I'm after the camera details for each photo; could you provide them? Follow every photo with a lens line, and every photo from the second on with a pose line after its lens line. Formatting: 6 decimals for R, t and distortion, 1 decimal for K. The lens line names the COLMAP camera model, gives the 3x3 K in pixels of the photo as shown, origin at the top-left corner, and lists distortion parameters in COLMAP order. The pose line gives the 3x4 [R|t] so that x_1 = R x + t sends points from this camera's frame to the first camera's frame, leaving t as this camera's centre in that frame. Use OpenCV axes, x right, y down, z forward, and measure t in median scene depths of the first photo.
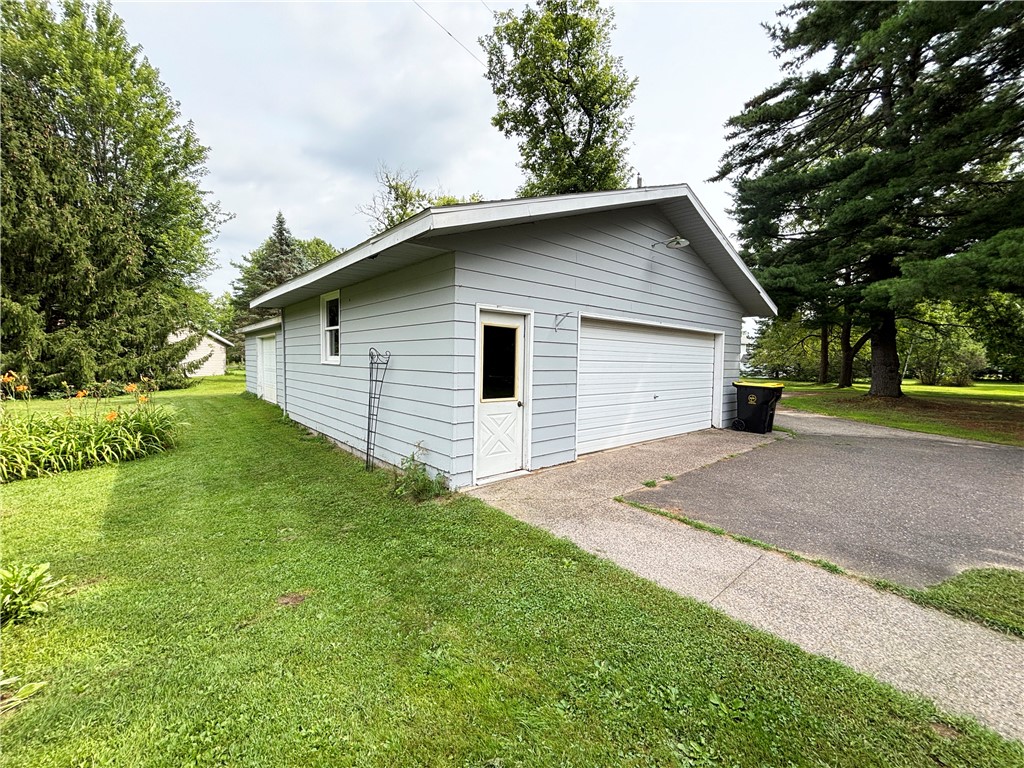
lens RADIAL K [[413.3, 0, 511.7], [0, 413.3, 384.0], [0, 0, 1]] dist [0.000535, 0.000058]
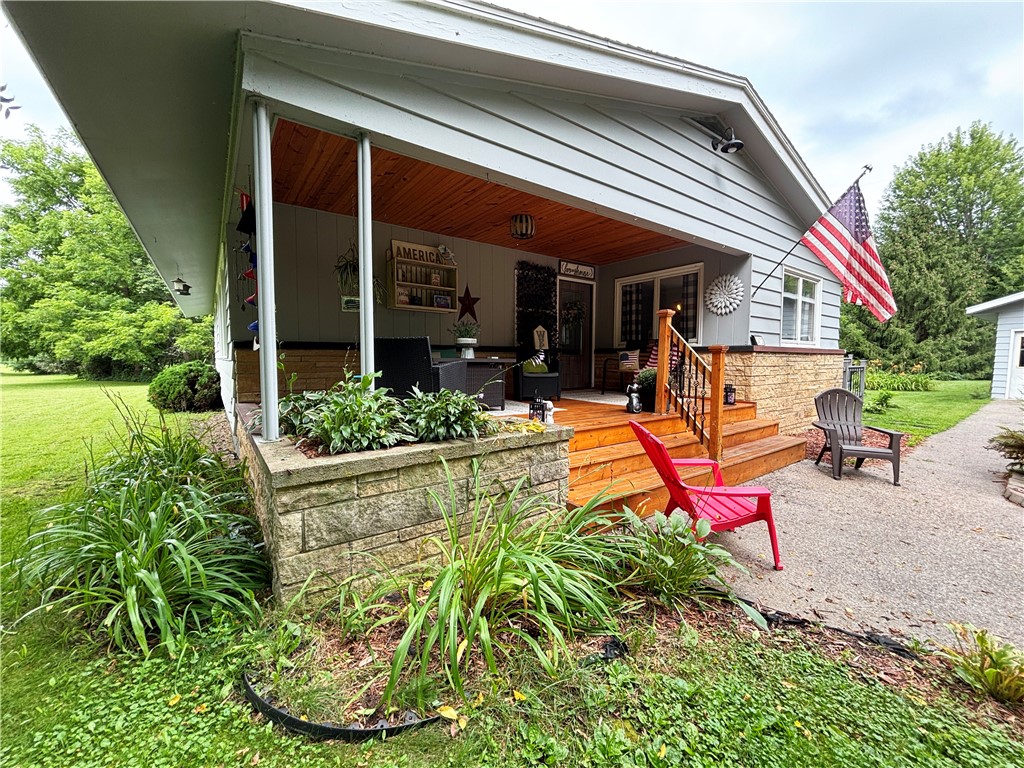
lens RADIAL K [[413.3, 0, 512.6], [0, 413.3, 382.8], [0, 0, 1]] dist [0.000535, 0.000058]
pose [[-0.093538, 0.048860, -0.994416, 0.803365], [-0.055270, 0.997000, 0.054186, 0.045187], [0.994080, 0.060030, -0.090557, -0.549696]]
